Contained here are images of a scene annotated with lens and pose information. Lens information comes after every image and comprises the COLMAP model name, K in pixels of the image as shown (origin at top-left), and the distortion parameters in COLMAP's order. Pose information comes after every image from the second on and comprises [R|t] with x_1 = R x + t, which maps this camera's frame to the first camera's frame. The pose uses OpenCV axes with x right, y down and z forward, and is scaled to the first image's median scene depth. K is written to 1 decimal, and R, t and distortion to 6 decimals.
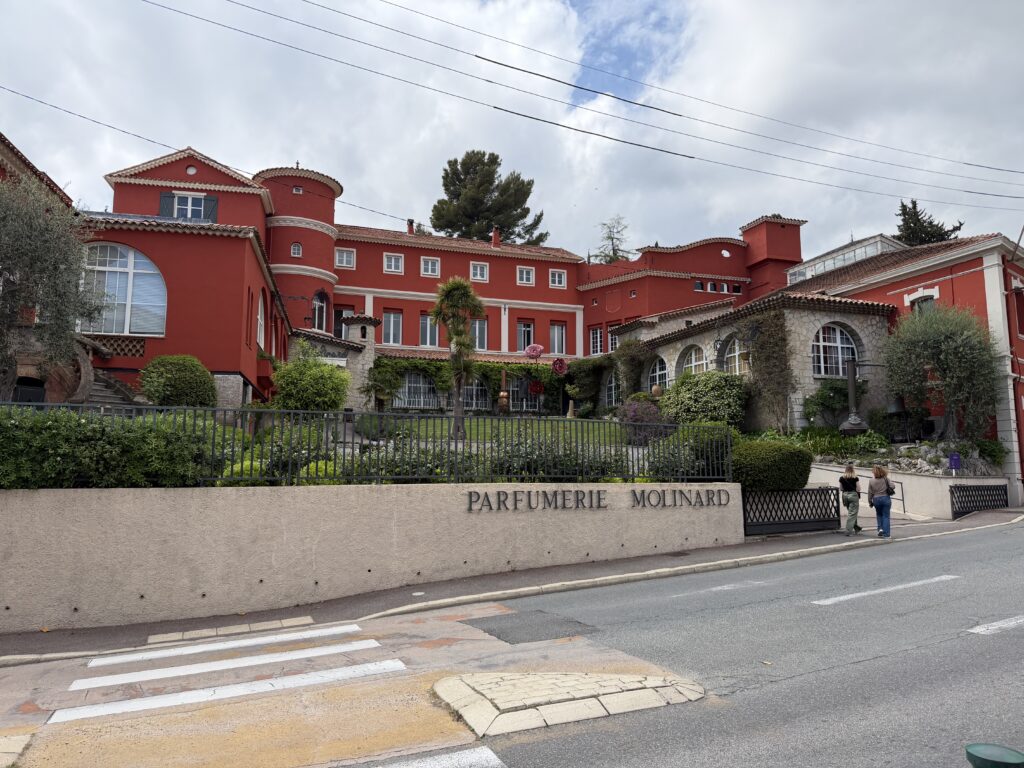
lens RADIAL K [[719.3, 0, 512.0], [0, 719.3, 384.0], [0, 0, 1]] dist [0.007501, -0.003501]
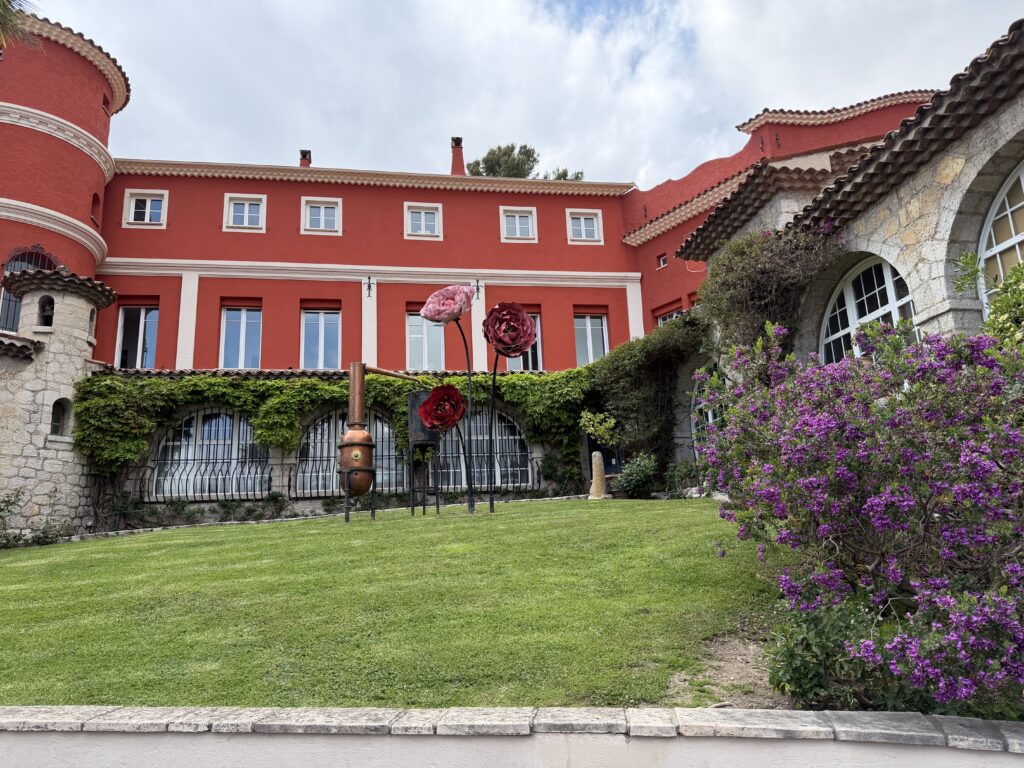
lens RADIAL K [[719.3, 0, 512.0], [0, 719.3, 384.0], [0, 0, 1]] dist [0.007501, -0.003501]
pose [[0.986207, -0.081529, -0.144047, 0.094674], [0.062963, 0.989637, -0.129051, 0.032802], [0.153076, 0.118202, 0.981120, 0.617149]]
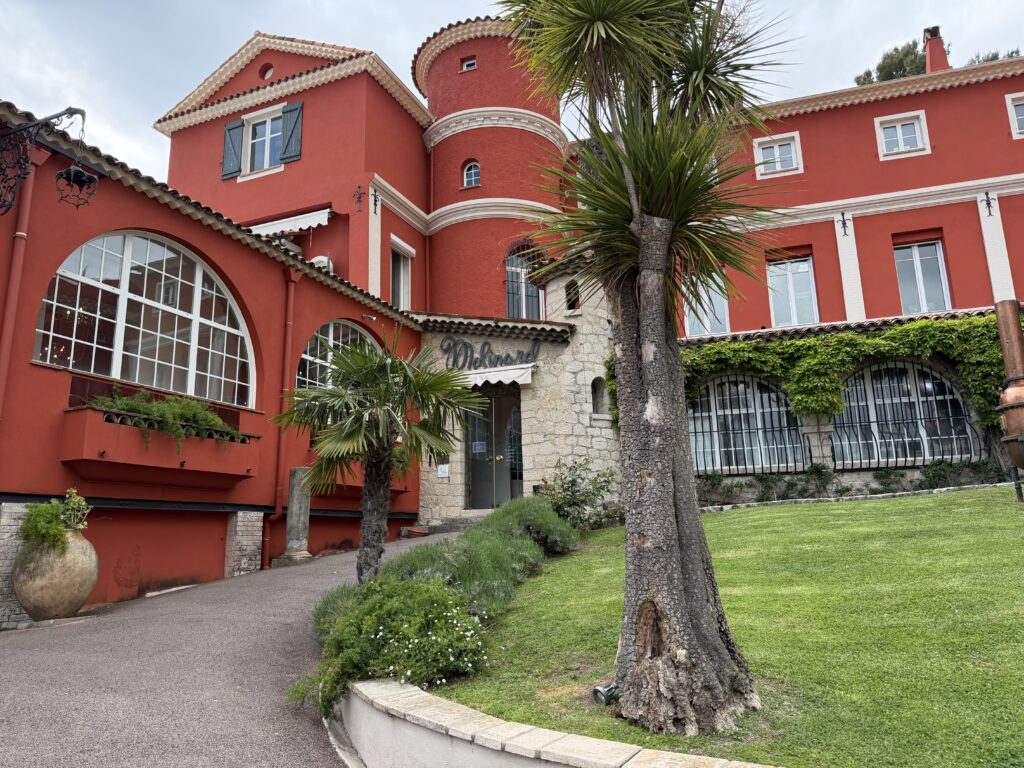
lens RADIAL K [[719.9, 0, 498.9], [0, 719.9, 366.1], [0, 0, 1]] dist [0.066524, -0.073050]
pose [[0.798779, -0.157959, -0.580518, -0.006548], [0.094526, 0.985884, -0.138194, 0.019534], [0.594152, 0.055513, 0.802435, 0.610170]]
